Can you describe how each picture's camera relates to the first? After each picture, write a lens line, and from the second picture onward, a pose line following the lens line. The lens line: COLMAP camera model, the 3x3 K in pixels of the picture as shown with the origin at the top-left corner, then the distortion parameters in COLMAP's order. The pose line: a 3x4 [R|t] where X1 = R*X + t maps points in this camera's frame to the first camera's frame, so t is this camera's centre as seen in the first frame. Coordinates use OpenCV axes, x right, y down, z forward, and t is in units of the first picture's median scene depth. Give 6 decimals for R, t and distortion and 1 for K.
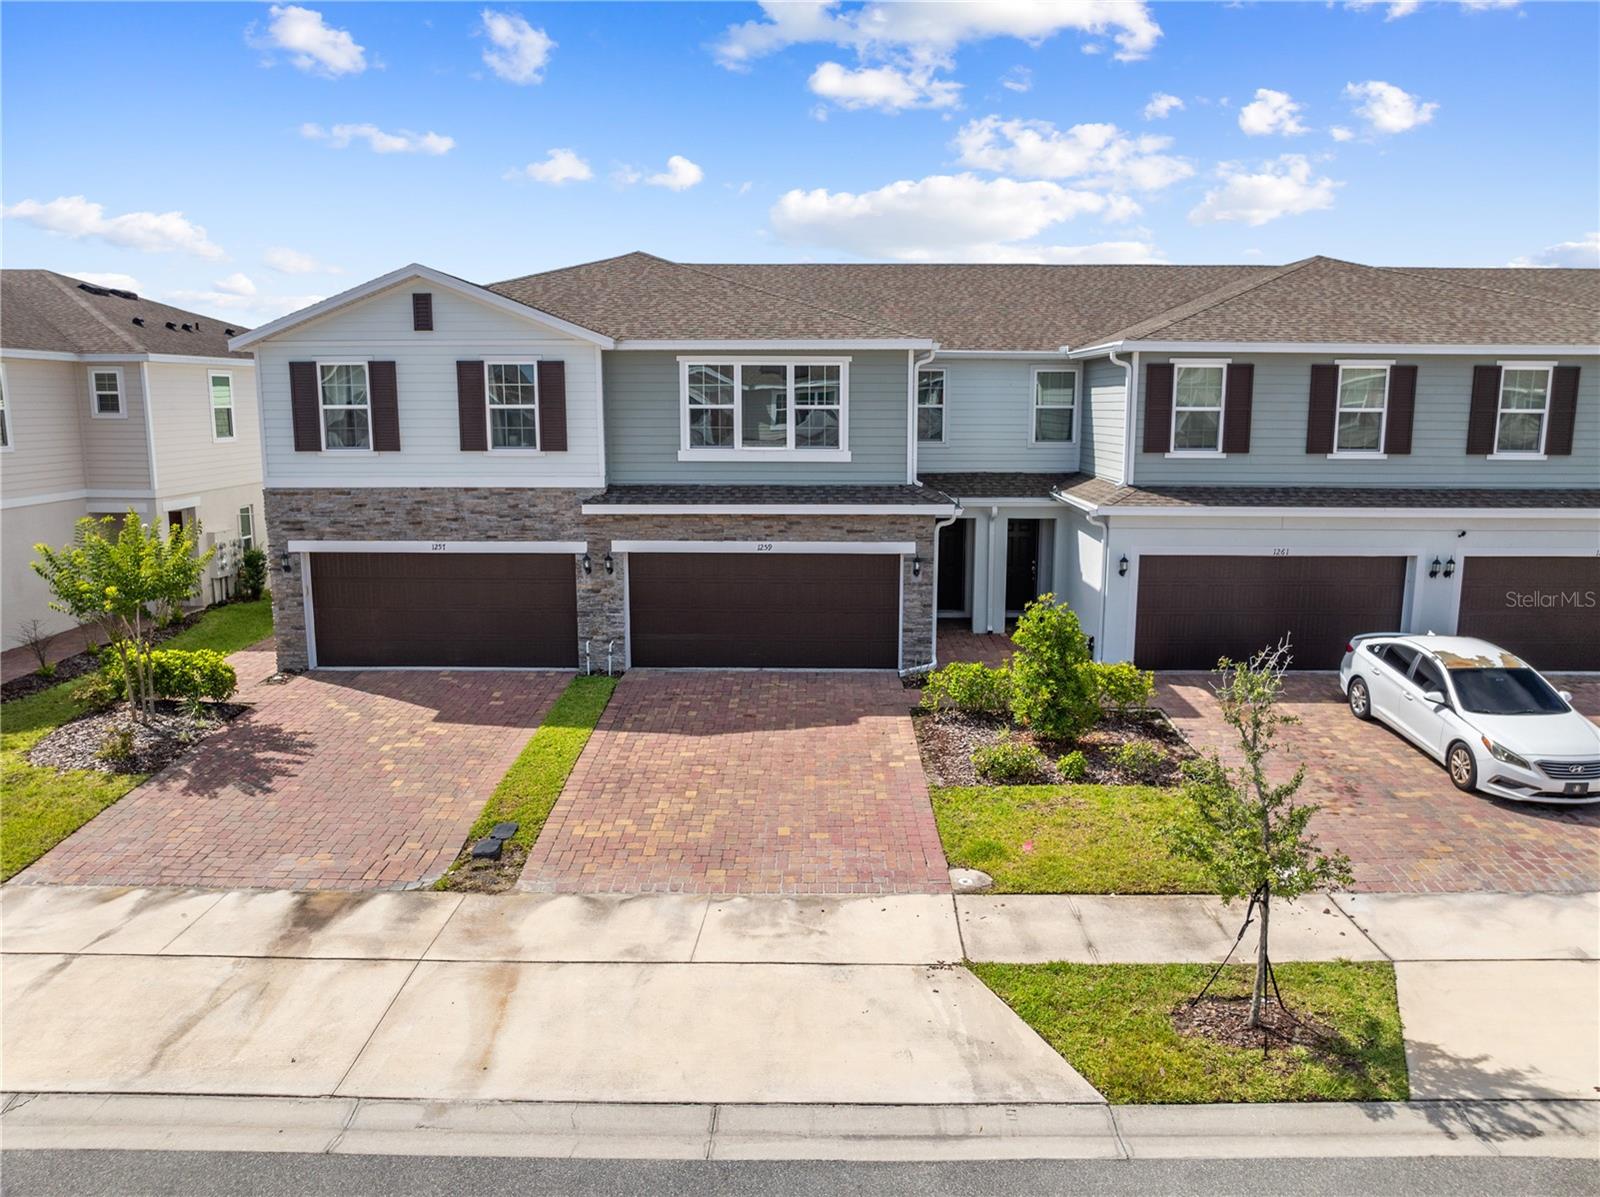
lens RADIAL K [[1147.2, 0, 800.0], [0, 1147.2, 598.5], [0, 0, 1]] dist [-0.055205, -0.001404]
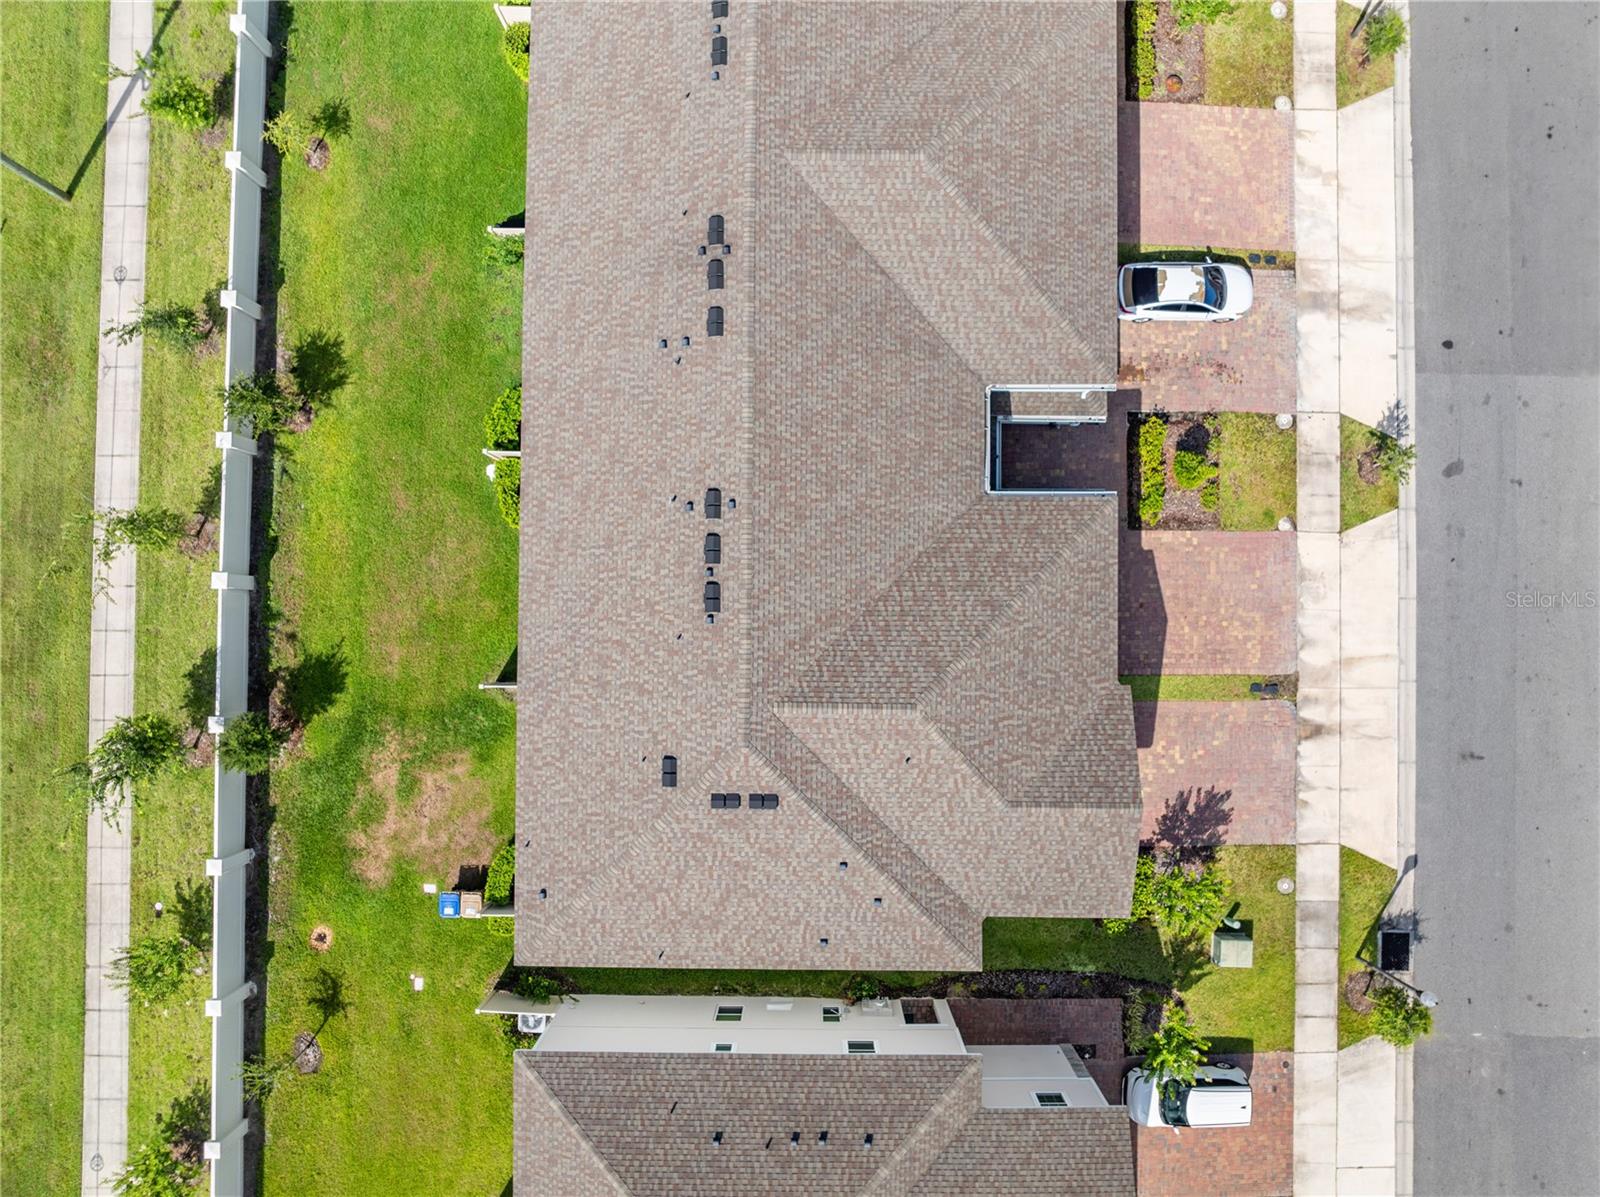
lens RADIAL K [[1131.5, 0, 803.7], [0, 1131.5, 592.9], [0, 0, 1]] dist [-0.052324, 0.027170]
pose [[-0.009572, -0.999792, 0.017997, -0.074993], [0.177817, 0.016009, 0.983933, -2.949884], [-0.984017, 0.012618, 0.177627, 1.753371]]
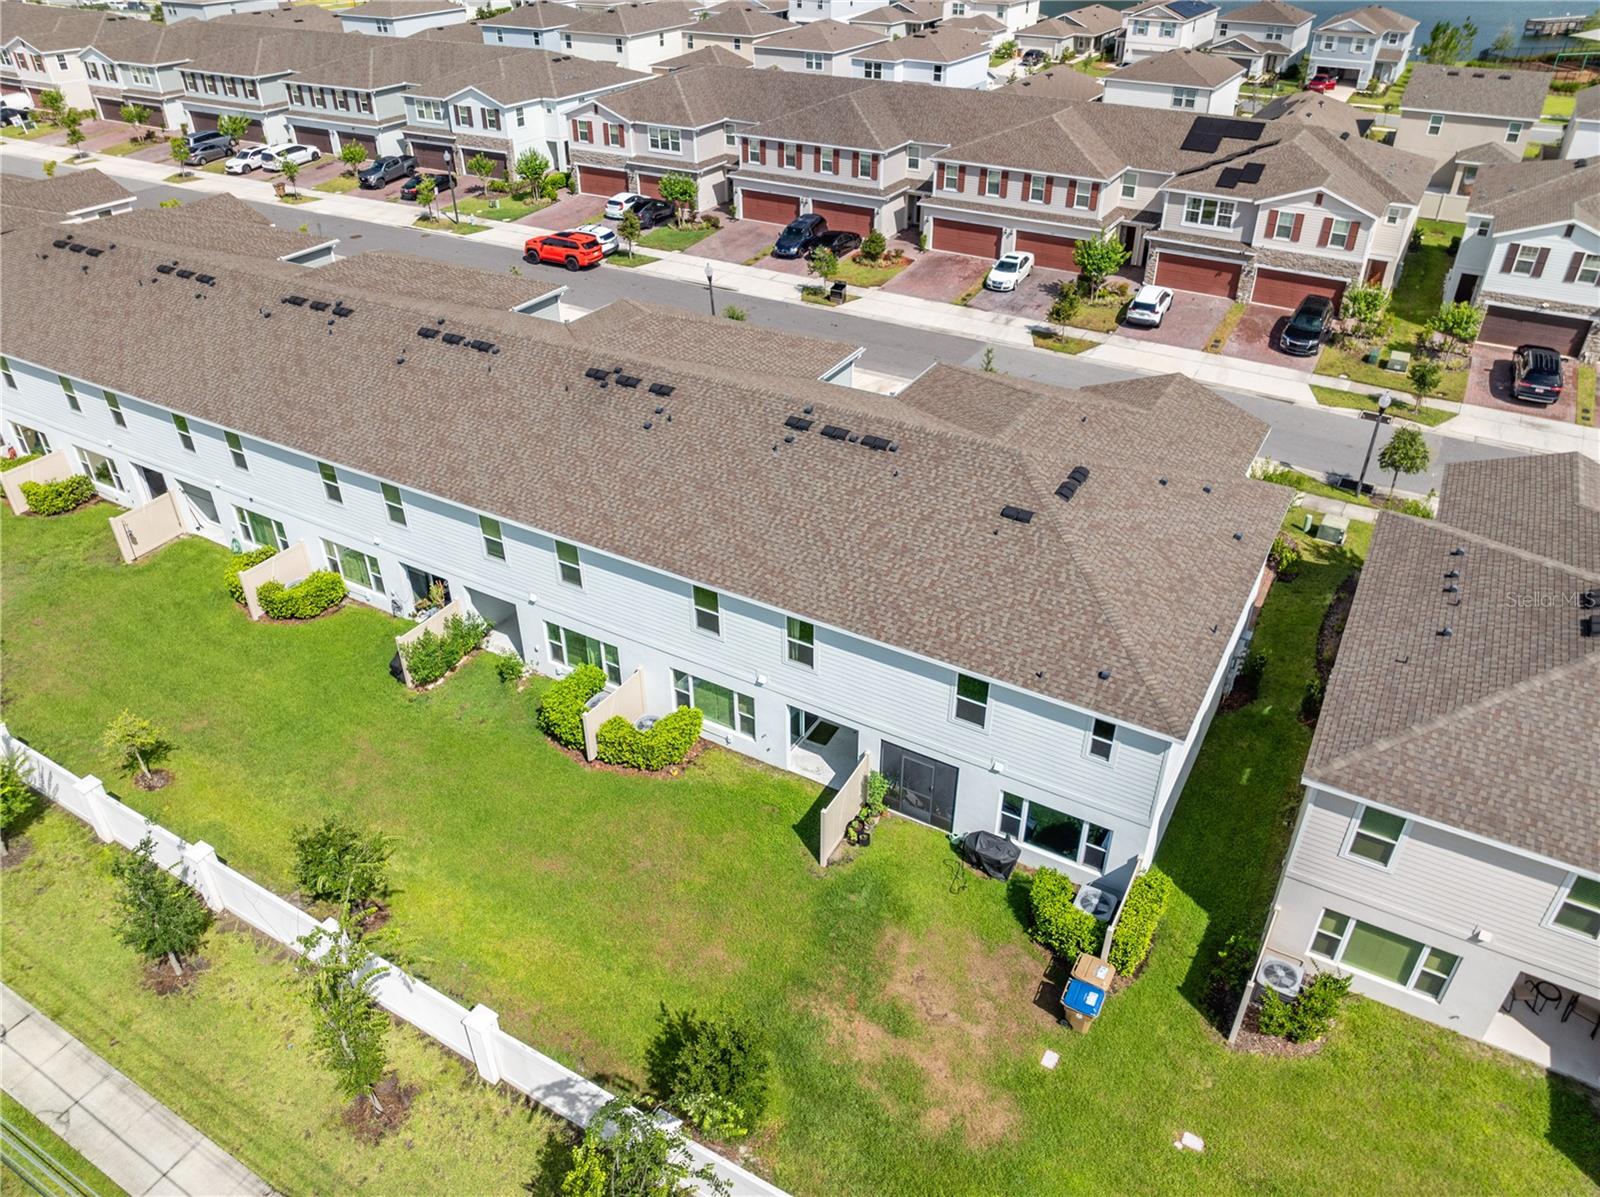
lens RADIAL K [[1131.5, 0, 803.7], [0, 1131.5, 592.9], [0, 0, 1]] dist [-0.052324, 0.027170]
pose [[-0.875255, -0.270316, 0.401070, -0.986923], [0.080474, 0.736288, 0.671866, -2.101983], [-0.476920, 0.620330, -0.622686, 4.187641]]
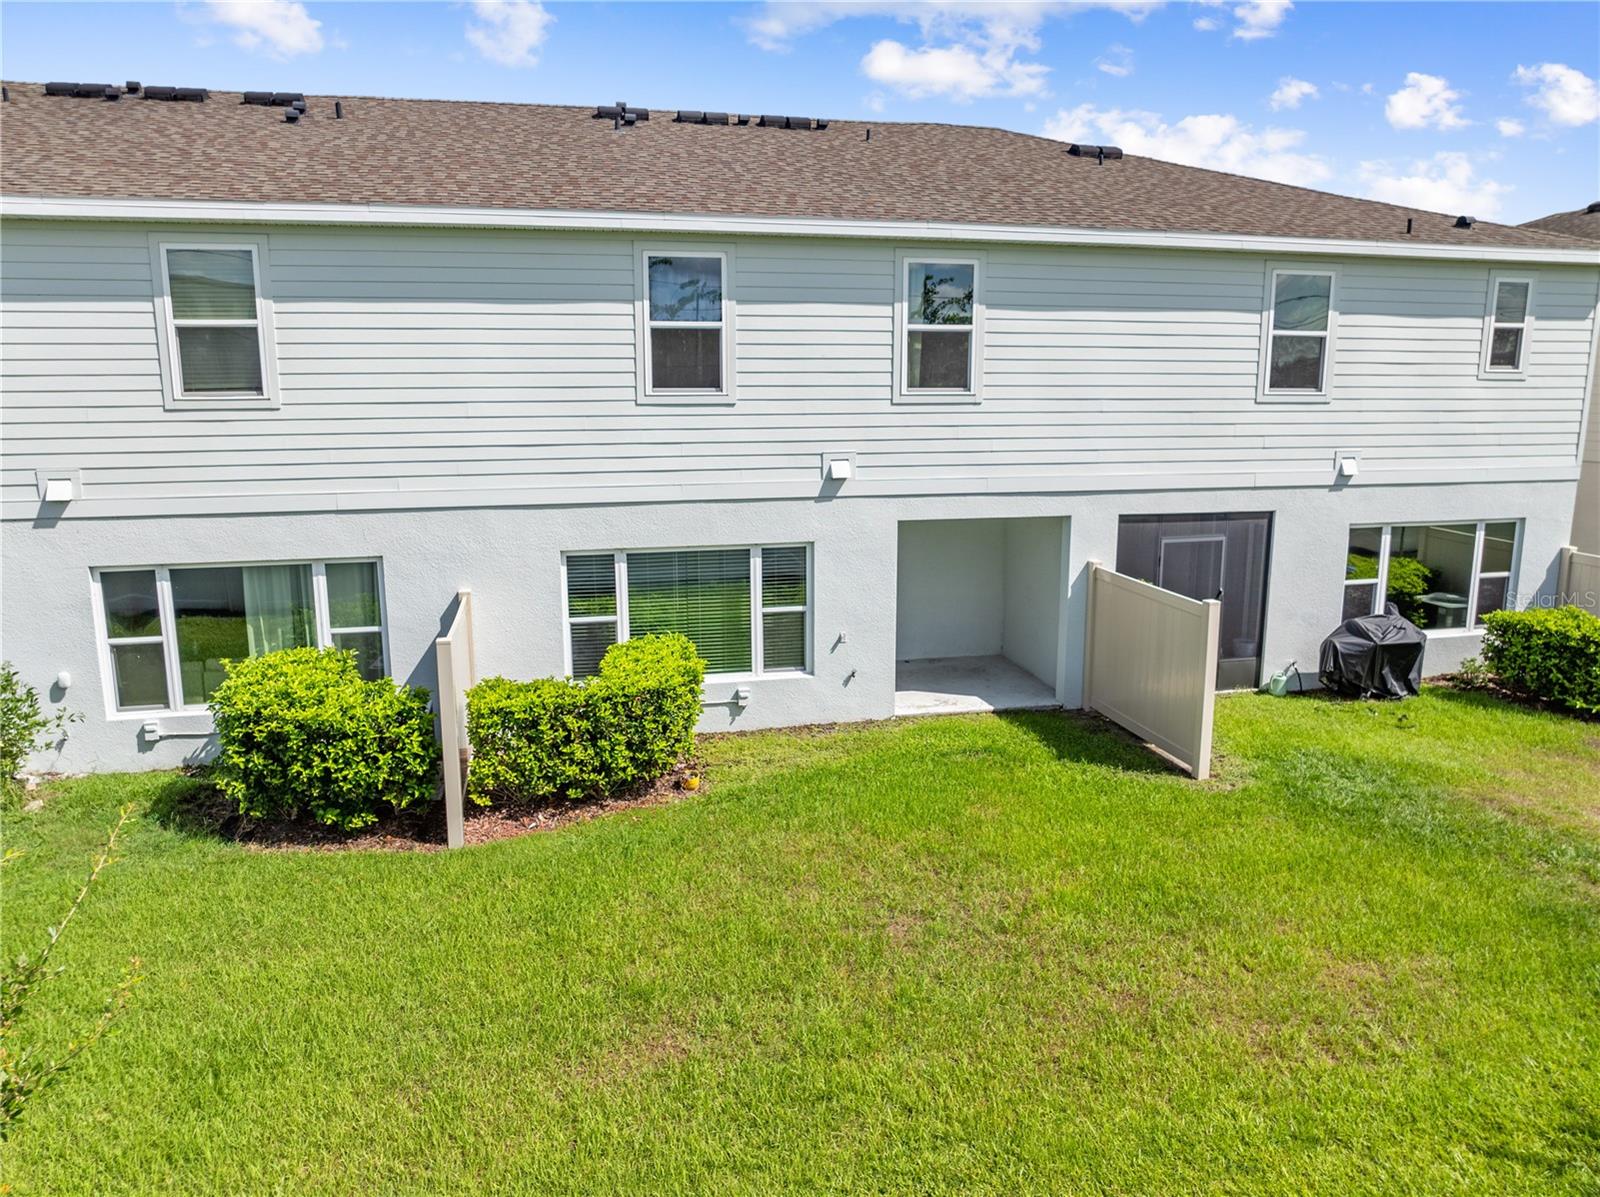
lens RADIAL K [[1131.5, 0, 803.7], [0, 1131.5, 592.9], [0, 0, 1]] dist [-0.052324, 0.027170]
pose [[-0.969578, 0.041818, -0.241185, 0.288977], [-0.046829, 0.935414, 0.350439, -0.611323], [0.240263, 0.351072, -0.904998, 3.801942]]
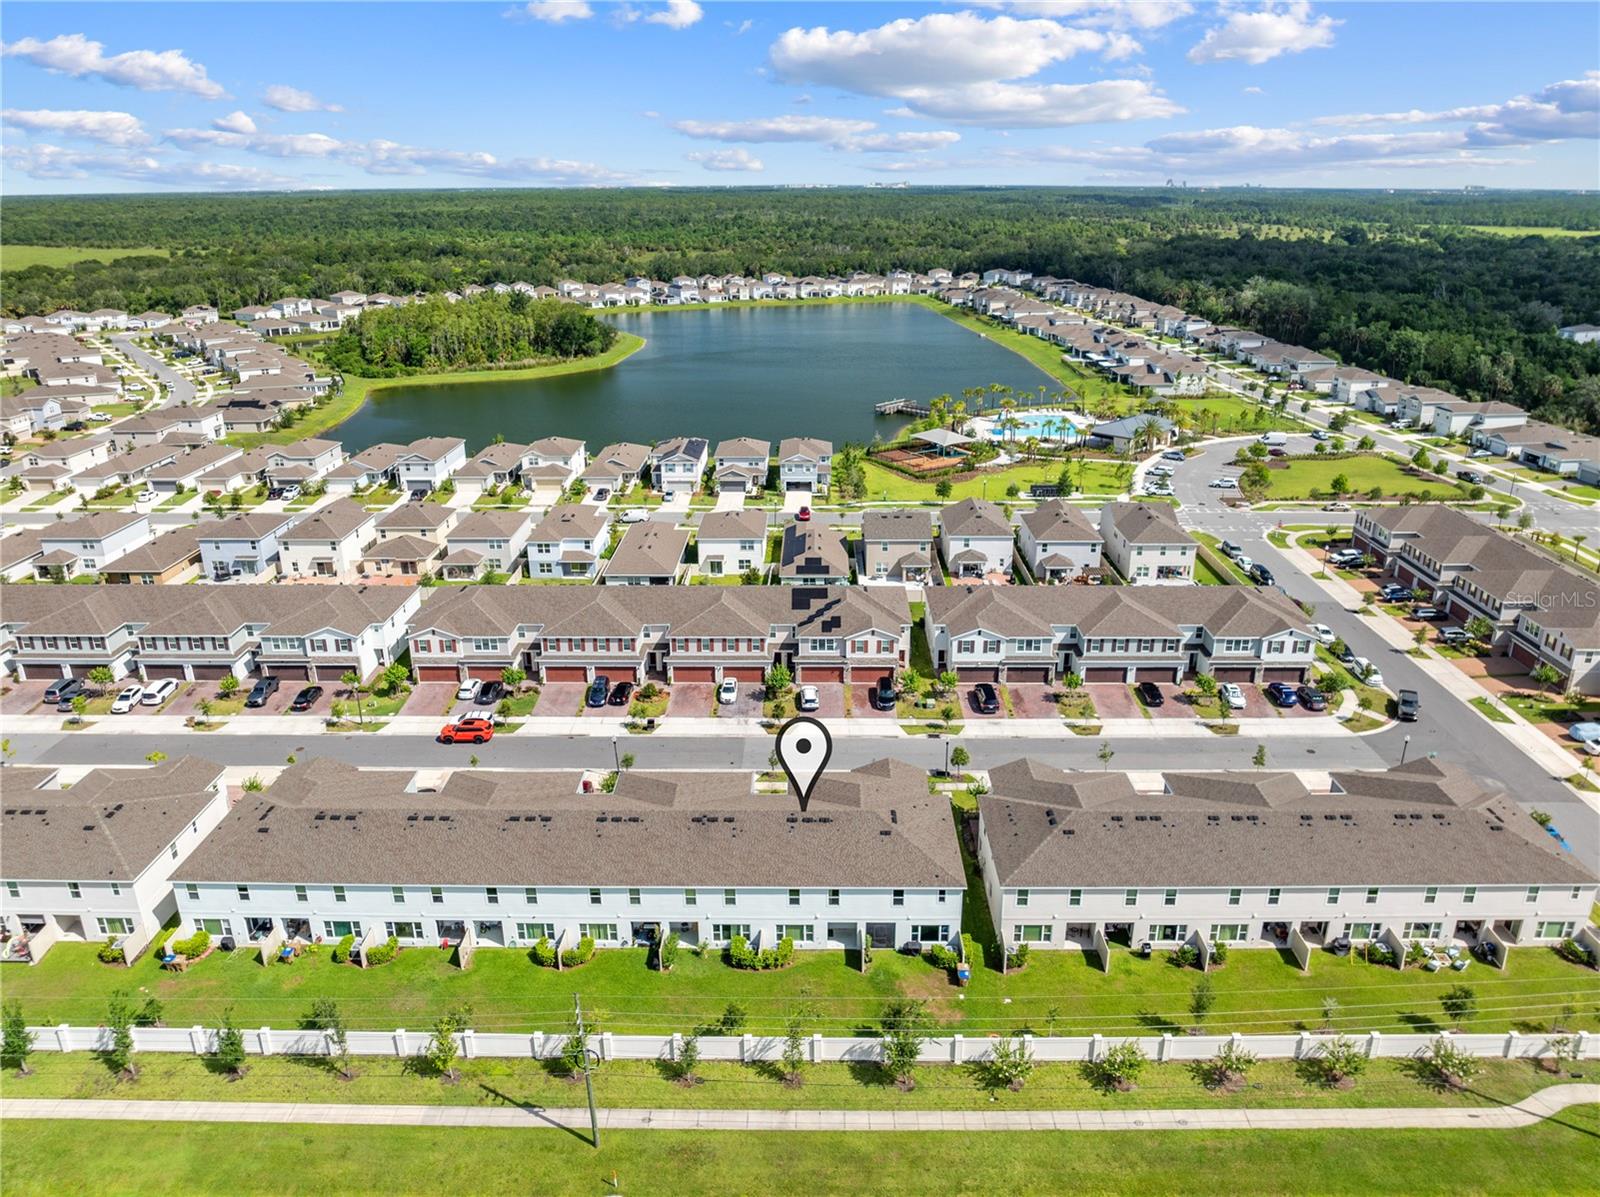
lens RADIAL K [[1130.6, 0, 800.0], [0, 1130.6, 598.5], [0, 0, 1]] dist [-0.006563, -0.072755]
pose [[-0.999995, 0.002733, -0.001454, 0.115171], [0.001613, 0.860916, 0.508745, -5.334796], [0.002642, 0.508740, -0.860916, 7.605546]]
